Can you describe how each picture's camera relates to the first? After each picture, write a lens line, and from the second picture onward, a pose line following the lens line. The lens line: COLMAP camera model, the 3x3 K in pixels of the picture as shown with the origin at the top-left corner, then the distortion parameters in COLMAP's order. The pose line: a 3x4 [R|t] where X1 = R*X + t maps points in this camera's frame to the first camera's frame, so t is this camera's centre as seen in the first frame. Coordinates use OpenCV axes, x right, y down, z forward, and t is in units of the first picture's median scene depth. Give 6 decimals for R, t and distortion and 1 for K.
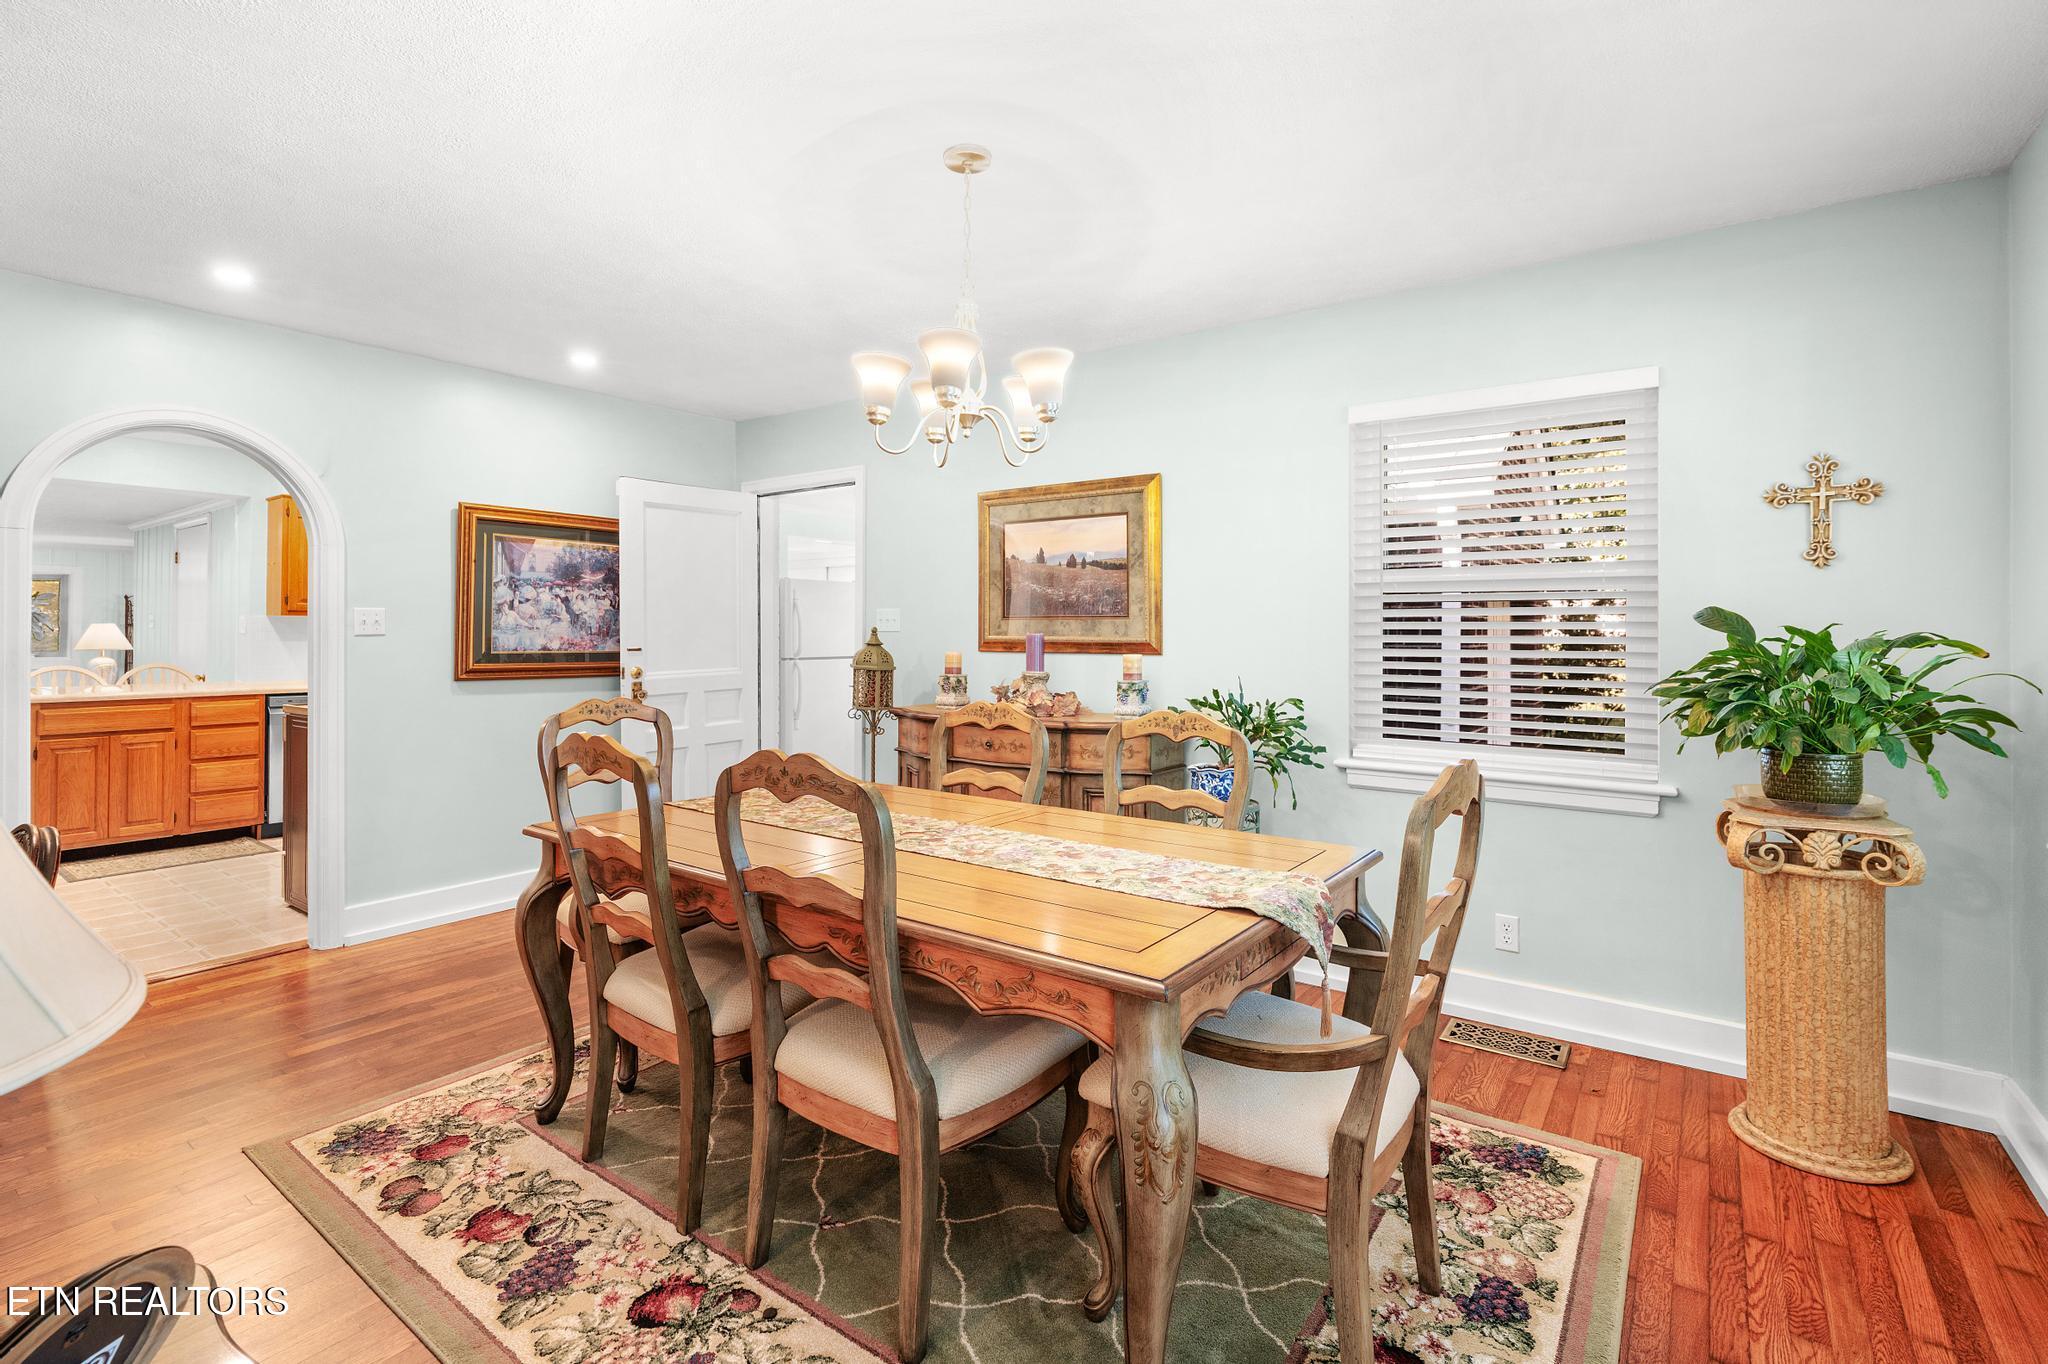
lens RADIAL K [[940.7, 0, 994.6], [0, 940.7, 629.4], [0, 0, 1]] dist [-0.005281, 0.001536]
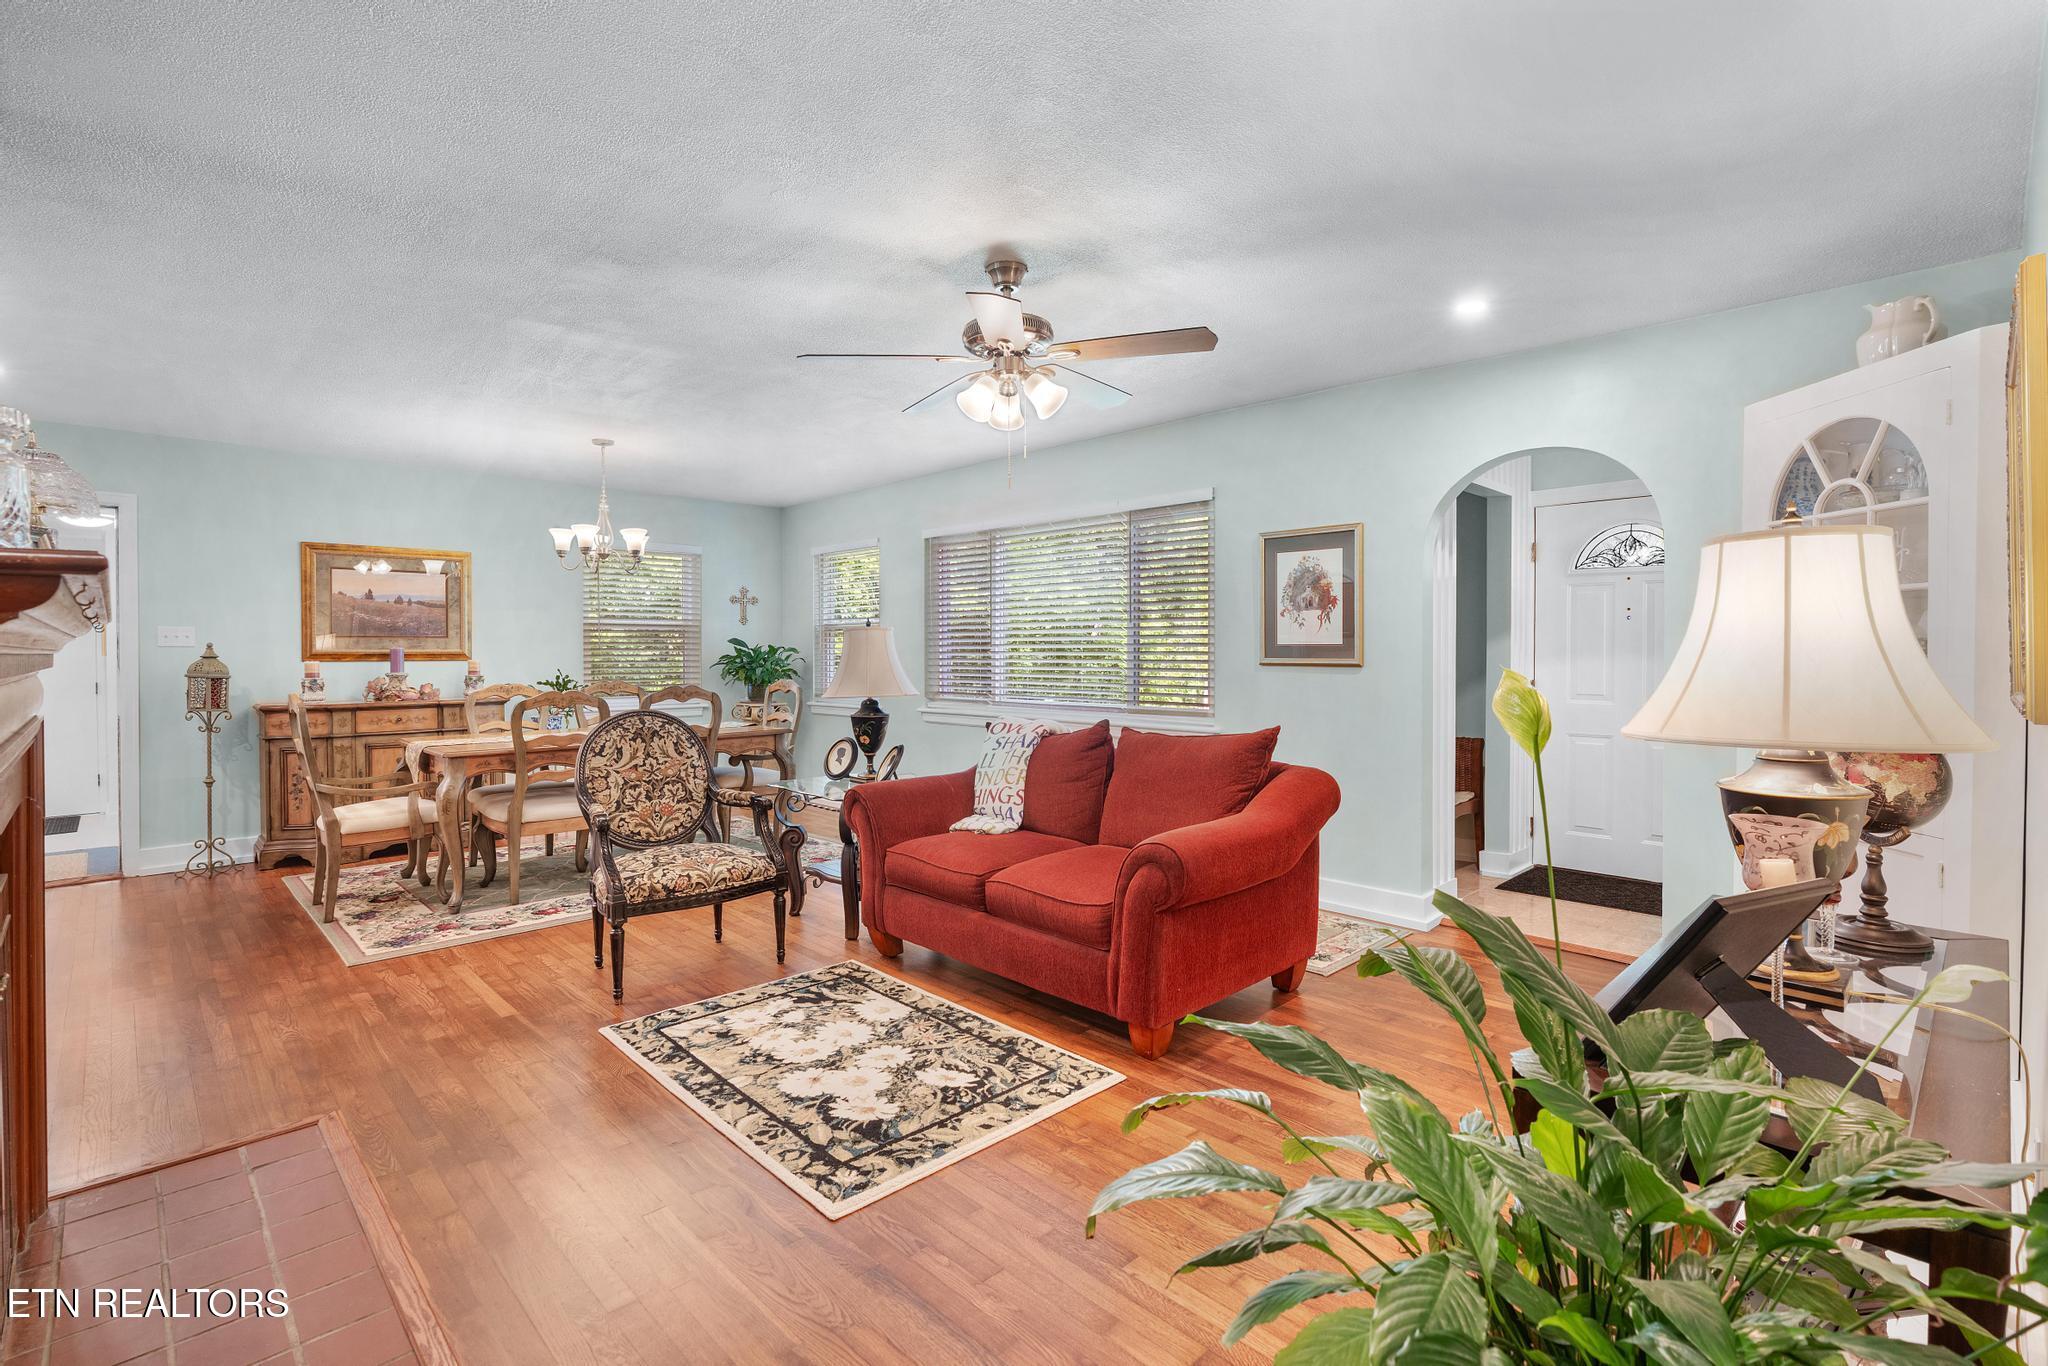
lens RADIAL K [[940.7, 0, 1016.3], [0, 940.7, 666.4], [0, 0, 1]] dist [-0.005281, 0.001536]
pose [[0.168673, -0.020378, 0.985461, -1.675349], [-0.000020, 0.999786, 0.020678, 0.004185], [-0.985672, -0.003508, 0.168636, -0.316390]]
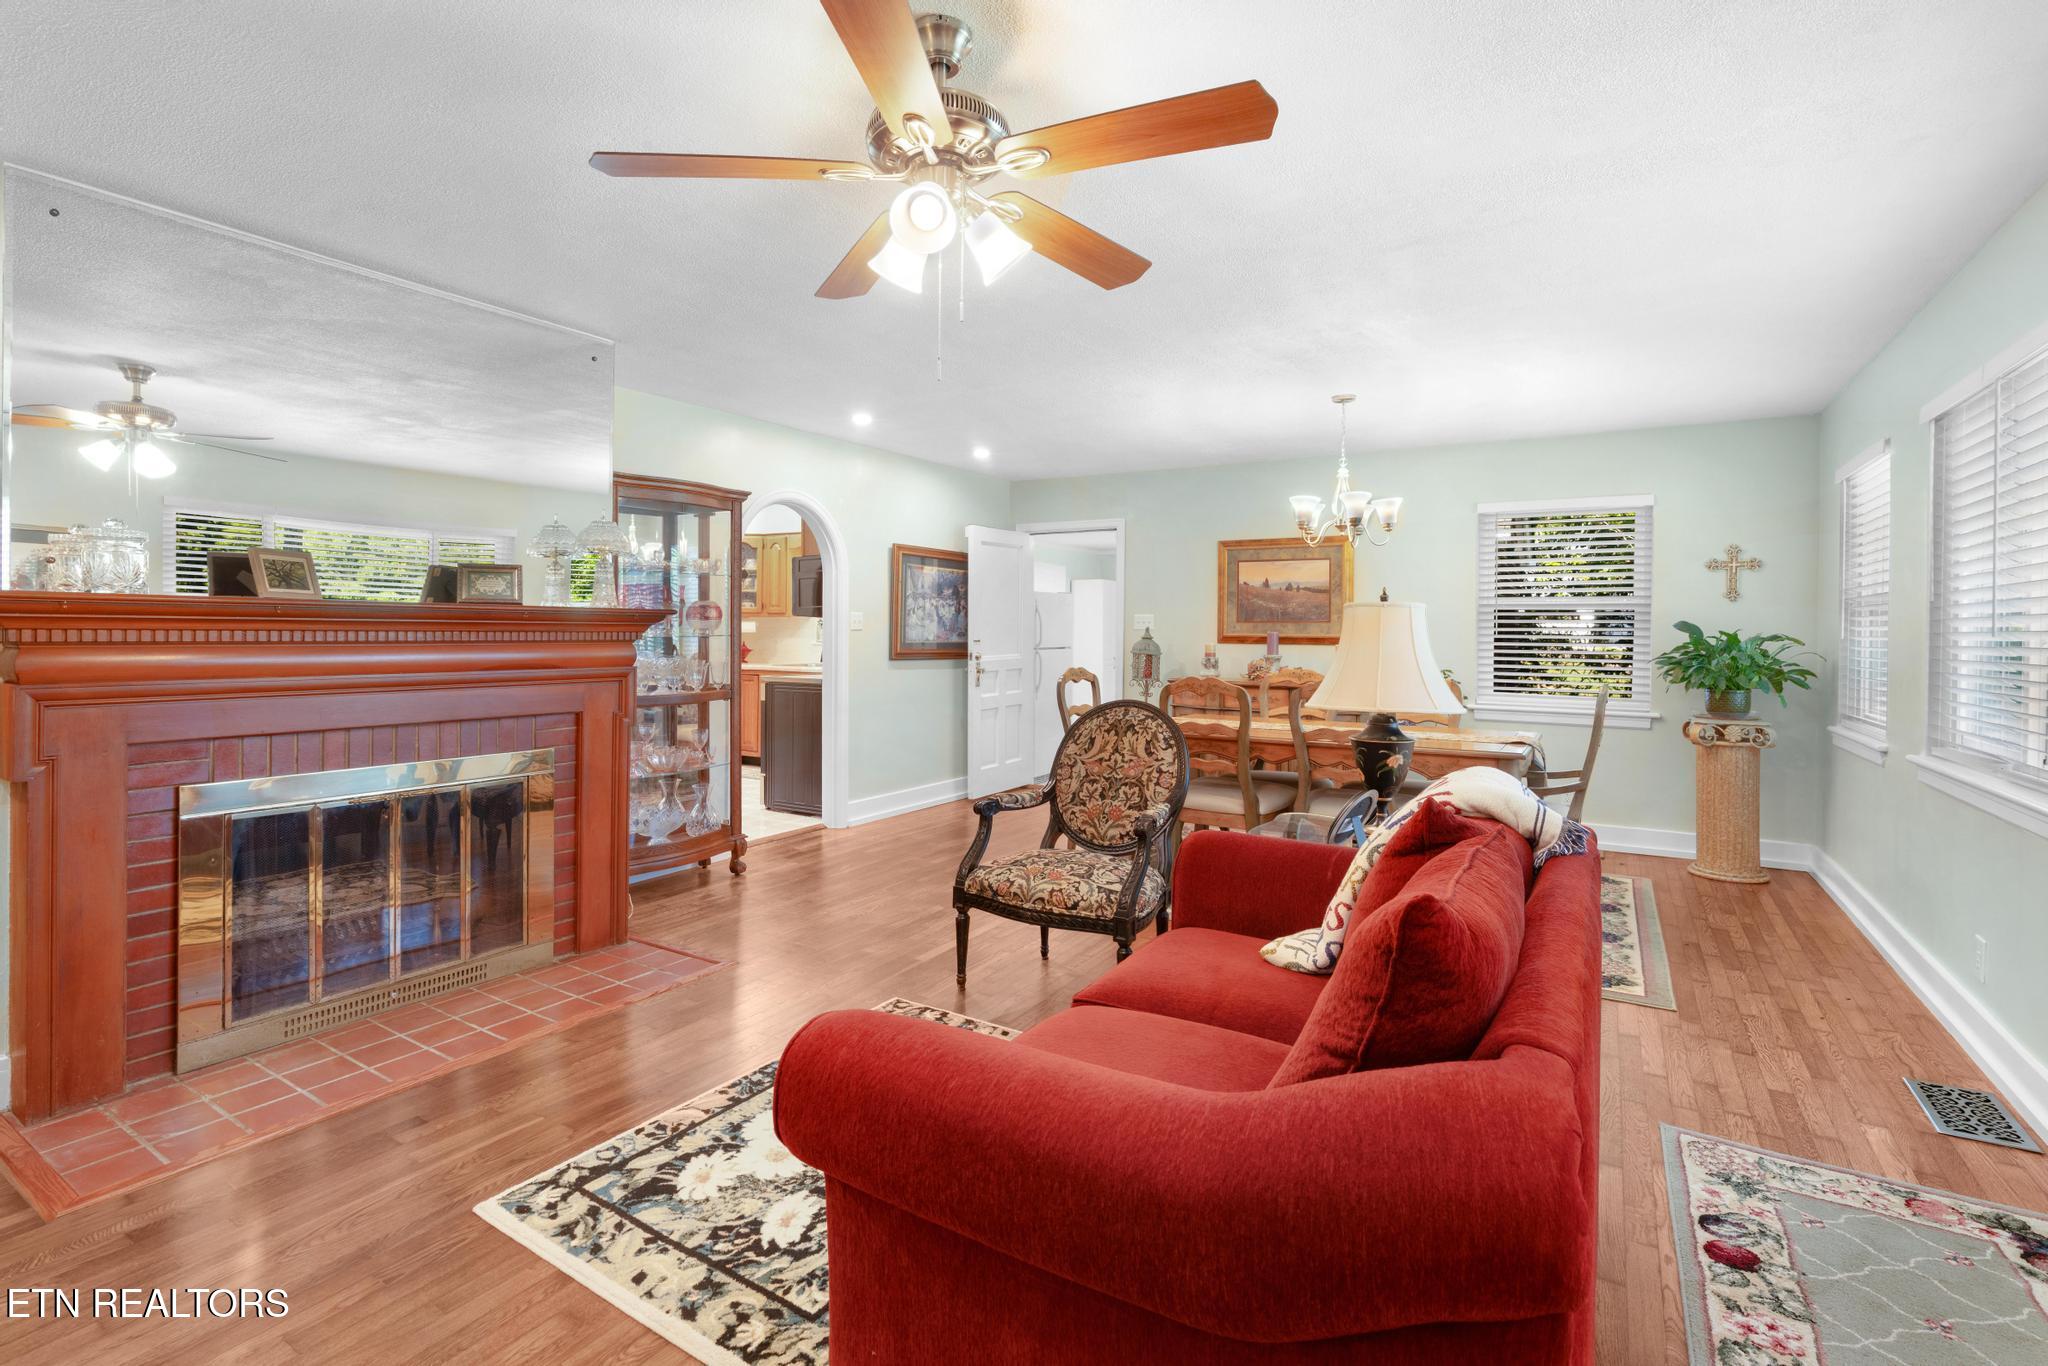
lens RADIAL K [[940.7, 0, 1000.4], [0, 940.7, 636.2], [0, 0, 1]] dist [-0.005281, 0.001536]
pose [[0.997395, 0.006743, 0.071814, -0.708009], [-0.007373, 0.999937, 0.008507, 0.002159], [-0.071752, -0.009014, 0.997382, -0.763657]]
